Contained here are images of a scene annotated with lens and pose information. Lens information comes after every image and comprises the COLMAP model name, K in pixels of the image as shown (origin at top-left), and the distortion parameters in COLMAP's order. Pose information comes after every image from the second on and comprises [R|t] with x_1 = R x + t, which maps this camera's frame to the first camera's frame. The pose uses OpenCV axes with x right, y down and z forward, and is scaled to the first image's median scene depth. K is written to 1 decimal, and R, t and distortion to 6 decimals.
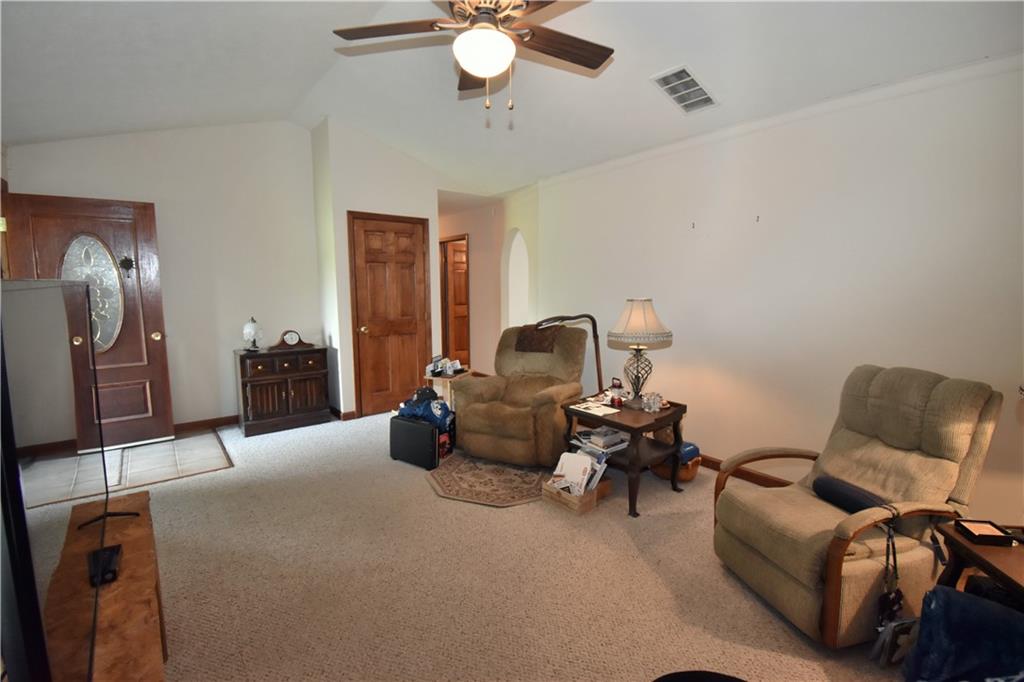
lens RADIAL K [[451.3, 0, 514.2], [0, 451.3, 337.6], [0, 0, 1]] dist [0.019490, -0.028425]
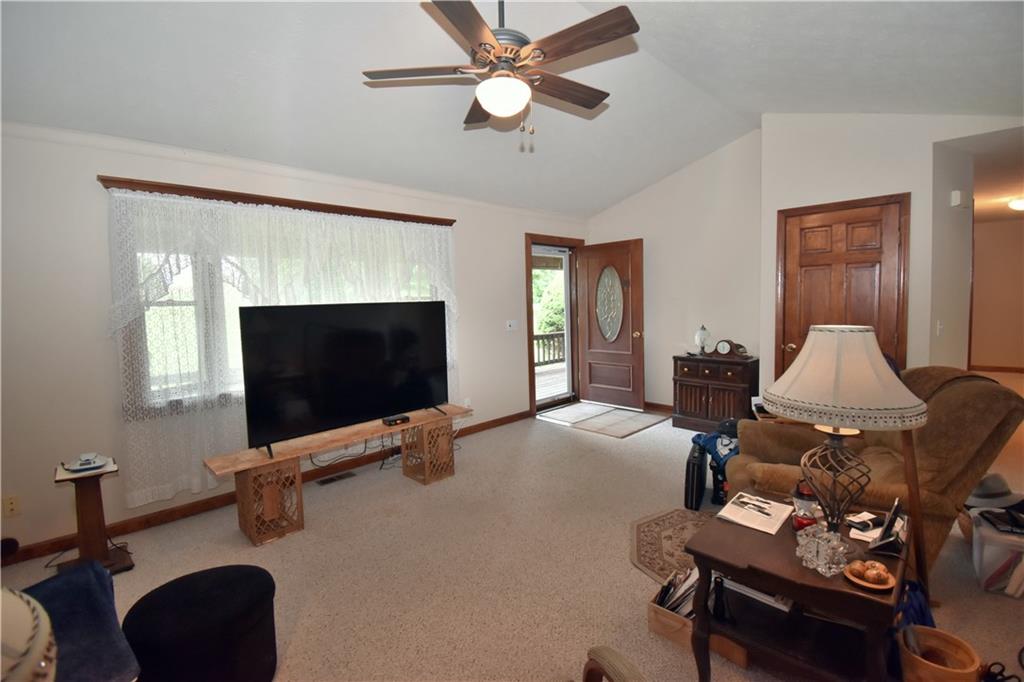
lens RADIAL K [[451.3, 0, 514.2], [0, 451.3, 337.6], [0, 0, 1]] dist [0.019490, -0.028425]
pose [[0.101377, 0.081796, -0.991480, 0.495997], [-0.084072, 0.993754, 0.073387, -0.058598], [0.991289, 0.075916, 0.107620, 0.429556]]
